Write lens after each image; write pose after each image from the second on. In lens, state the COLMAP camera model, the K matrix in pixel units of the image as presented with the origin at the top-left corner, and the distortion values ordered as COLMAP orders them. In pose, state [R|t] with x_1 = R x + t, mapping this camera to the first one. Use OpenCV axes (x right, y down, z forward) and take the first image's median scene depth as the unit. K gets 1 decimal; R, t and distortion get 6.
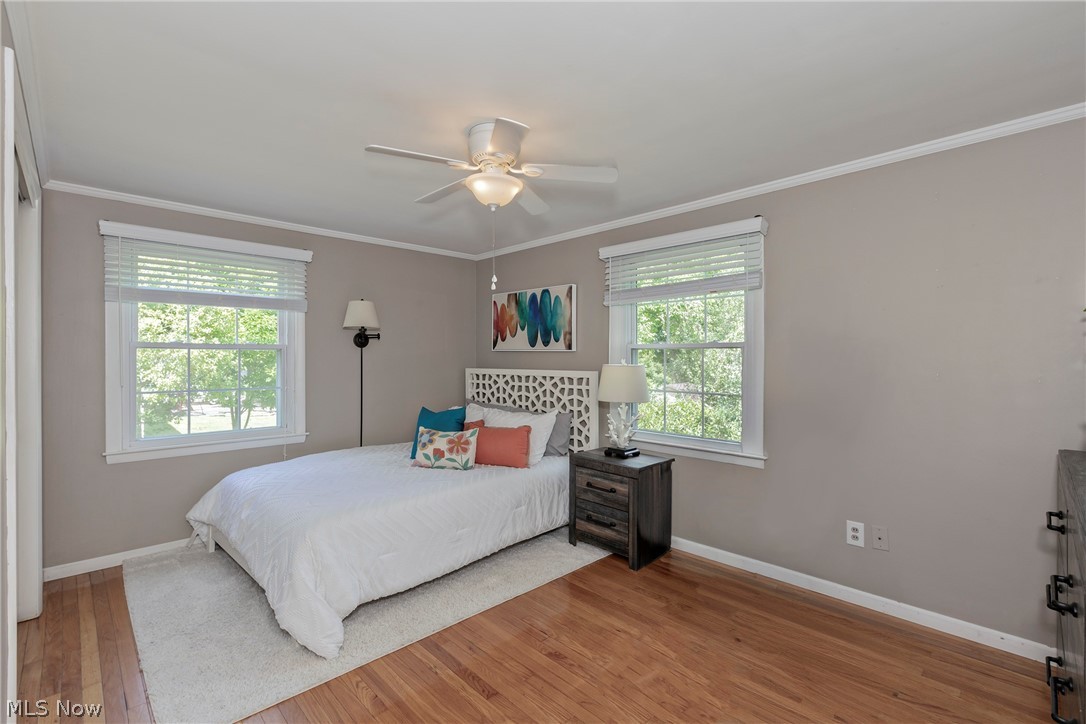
lens RADIAL K [[476.3, 0, 543.0], [0, 476.3, 362.0], [0, 0, 1]] dist [0.000821, 0.000127]
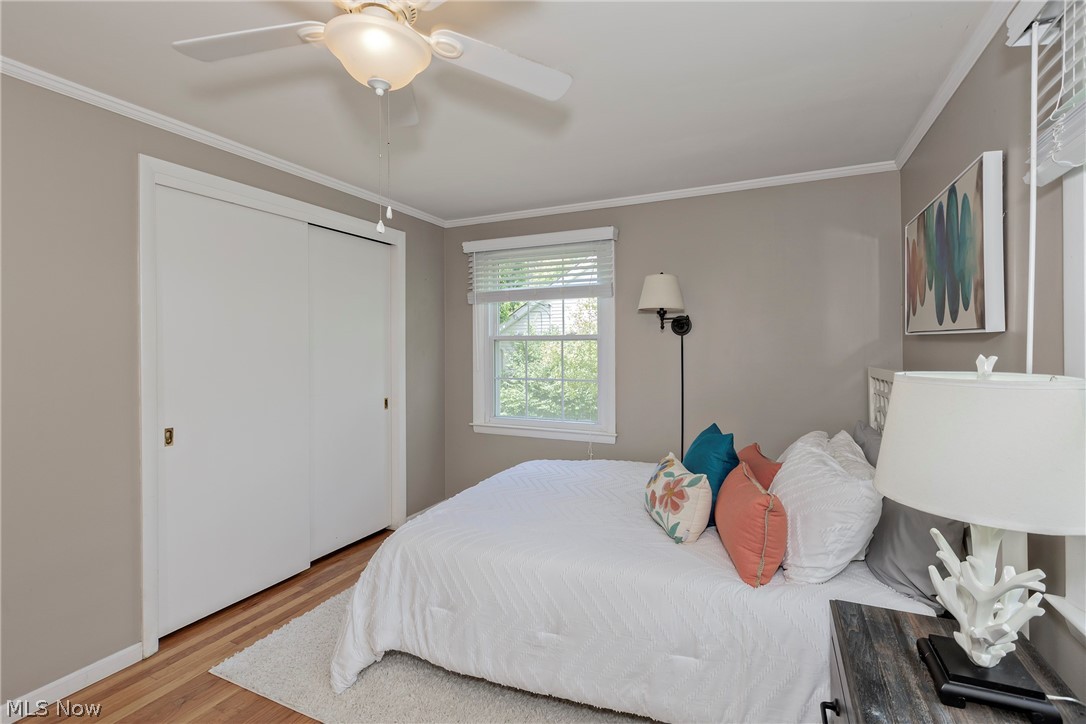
lens RADIAL K [[499.7, 0, 577.7], [0, 499.7, 347.2], [0, 0, 1]] dist [-0.002020, -0.000086]
pose [[0.386819, 0.002730, -0.922152, 0.298201], [-0.004197, 0.999990, 0.001200, -0.009950], [0.922146, 0.003406, 0.386827, 0.540840]]
